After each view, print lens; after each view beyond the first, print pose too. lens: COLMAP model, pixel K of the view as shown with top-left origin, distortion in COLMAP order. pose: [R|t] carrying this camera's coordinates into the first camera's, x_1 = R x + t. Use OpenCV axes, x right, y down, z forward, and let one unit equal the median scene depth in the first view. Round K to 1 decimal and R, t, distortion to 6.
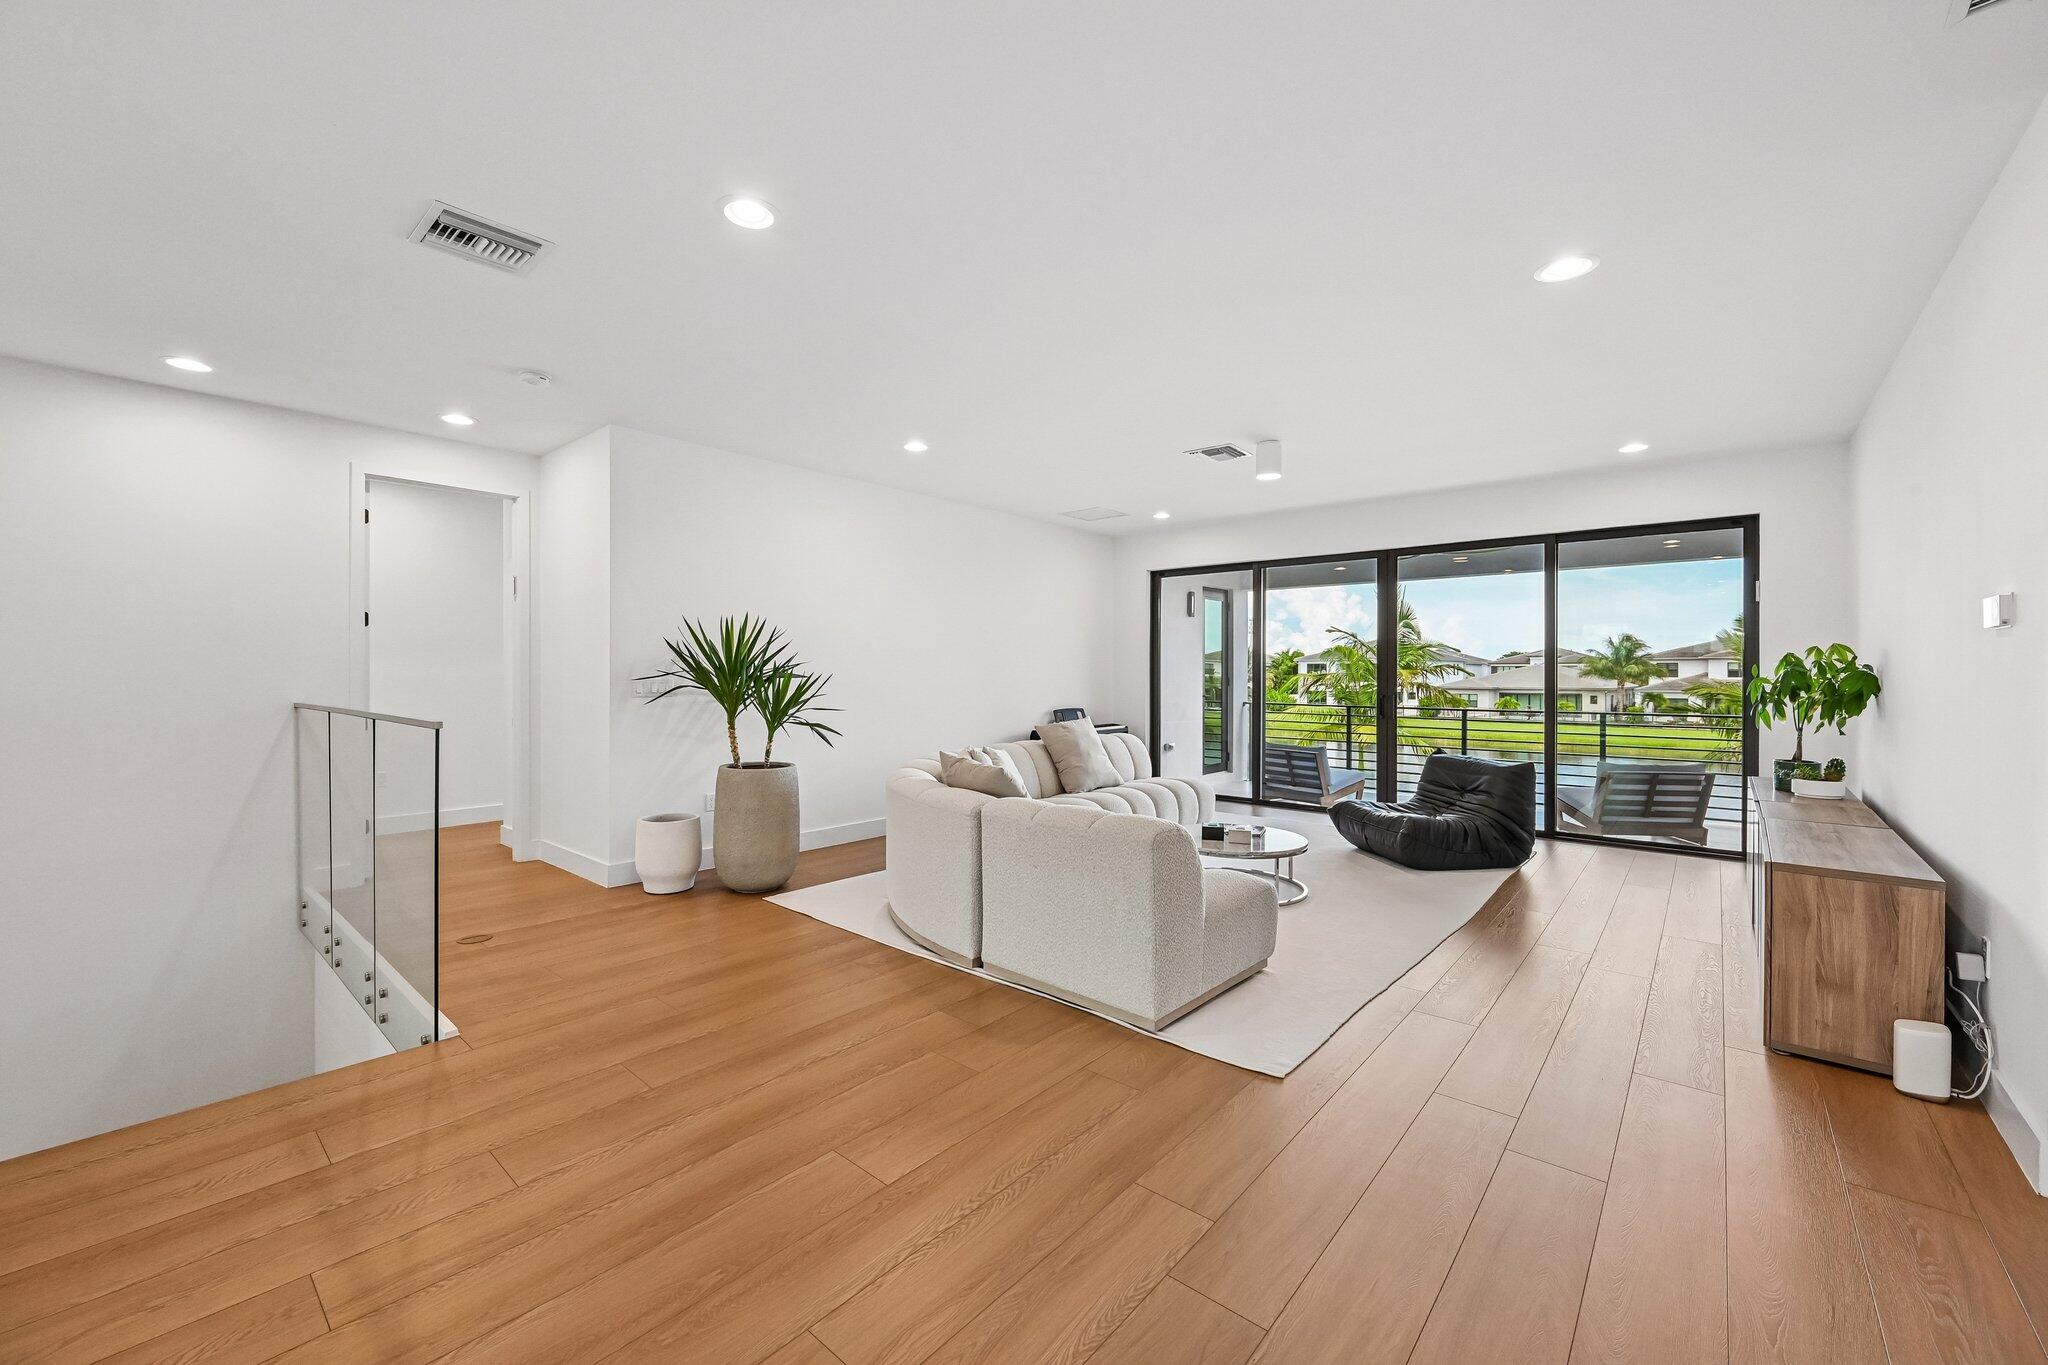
lens RADIAL K [[801.5, 0, 1012.2], [0, 801.5, 682.4], [0, 0, 1]] dist [0.001446, 0.000035]
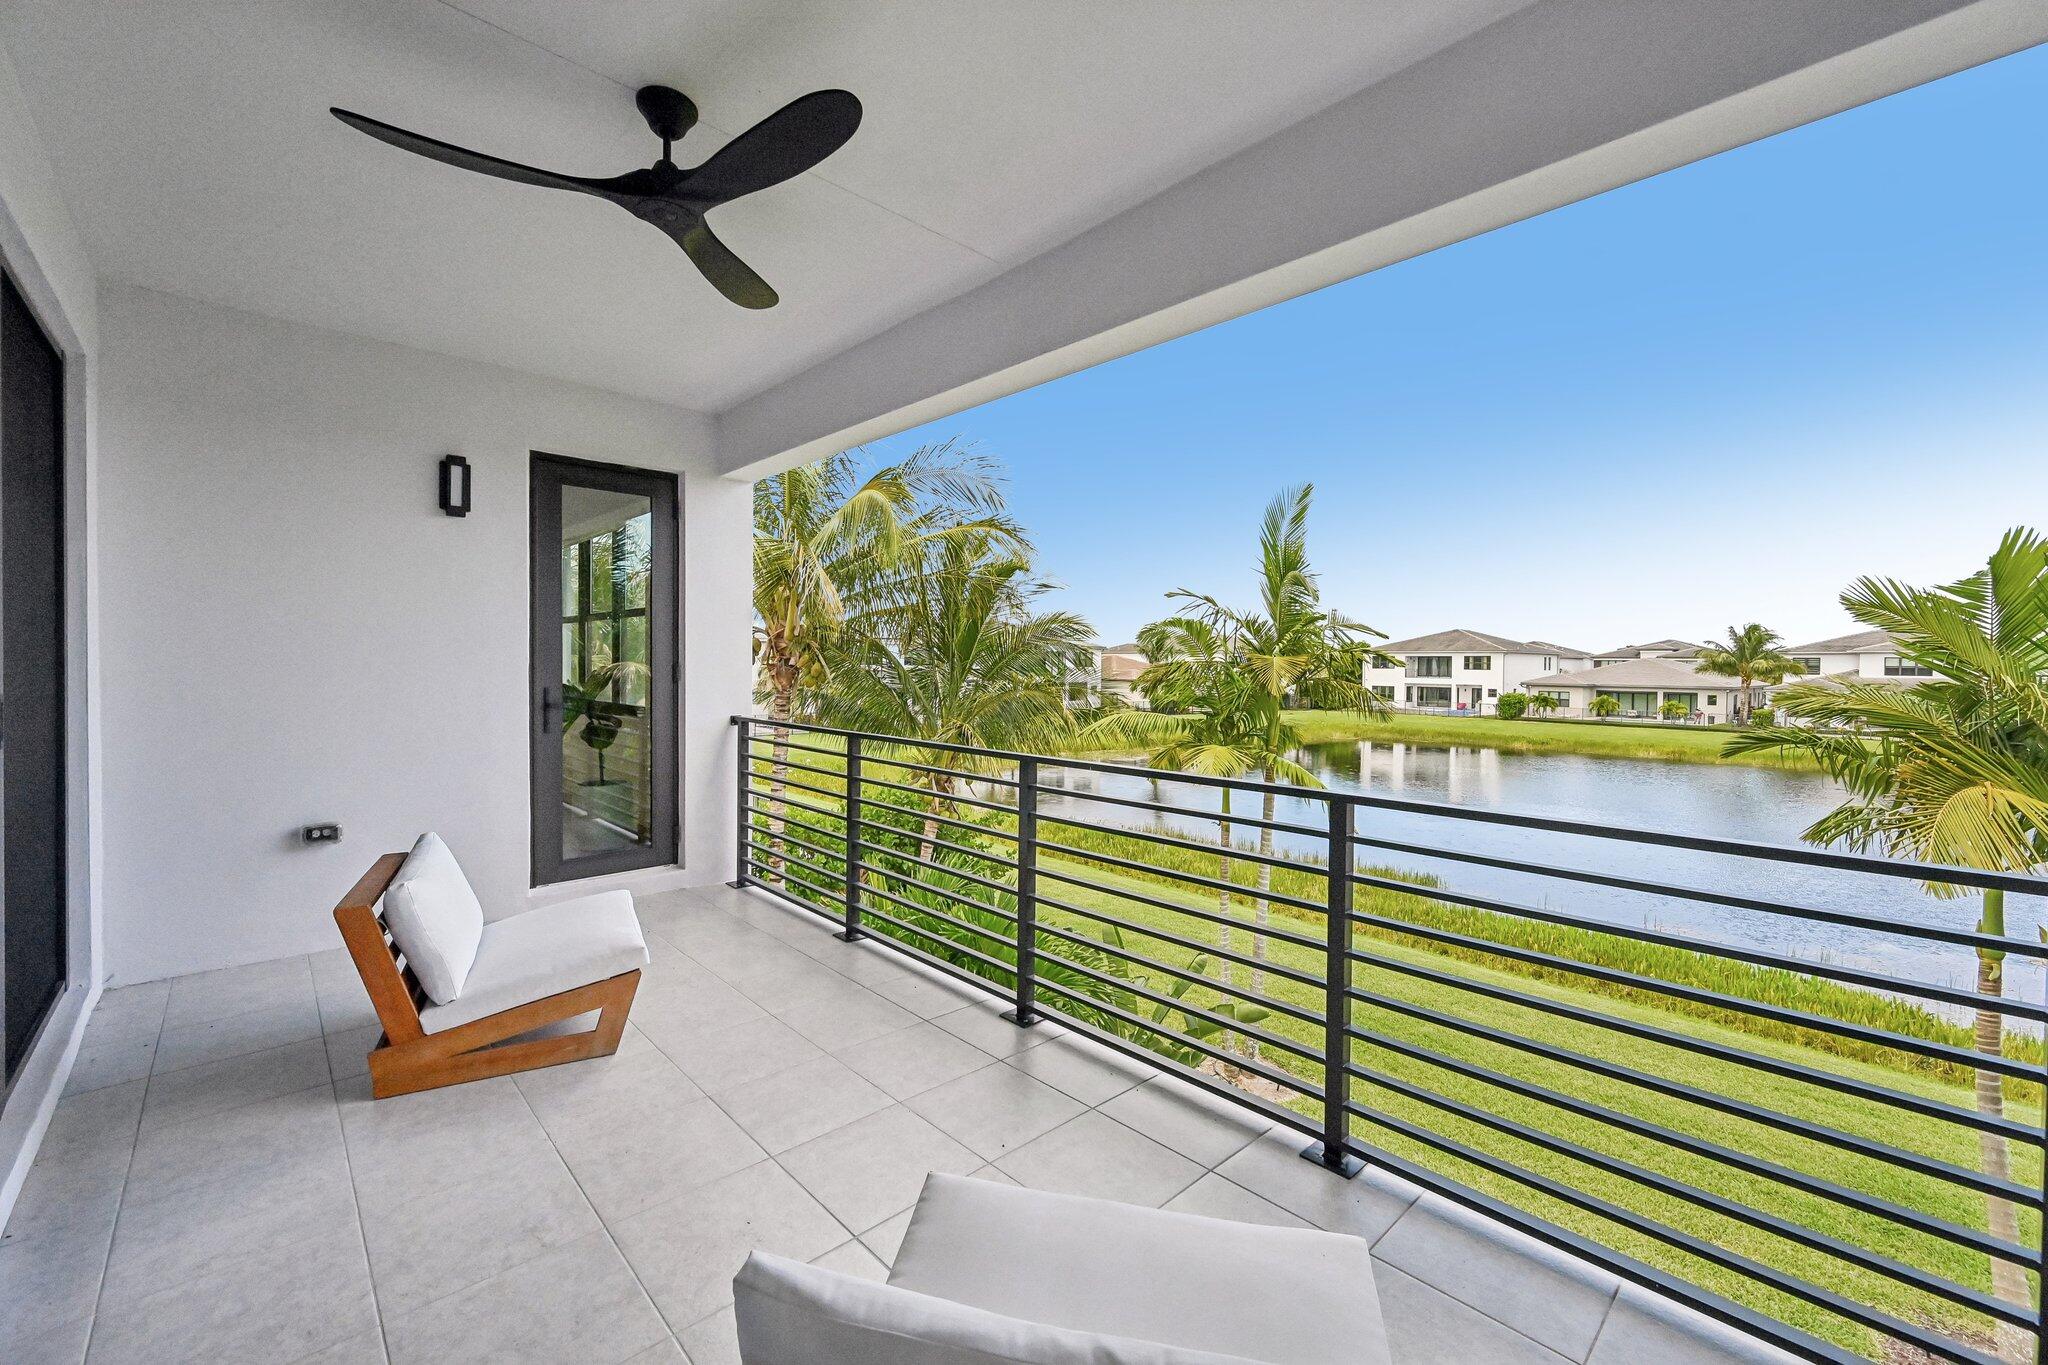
lens RADIAL K [[811.4, 0, 1017.6], [0, 811.4, 666.6], [0, 0, 1]] dist [0.002541, -0.000005]
pose [[0.995875, 0.010809, -0.090087, 0.070544], [-0.011380, 0.999918, -0.005835, -0.000567], [0.090017, 0.006837, 0.995917, 0.076886]]
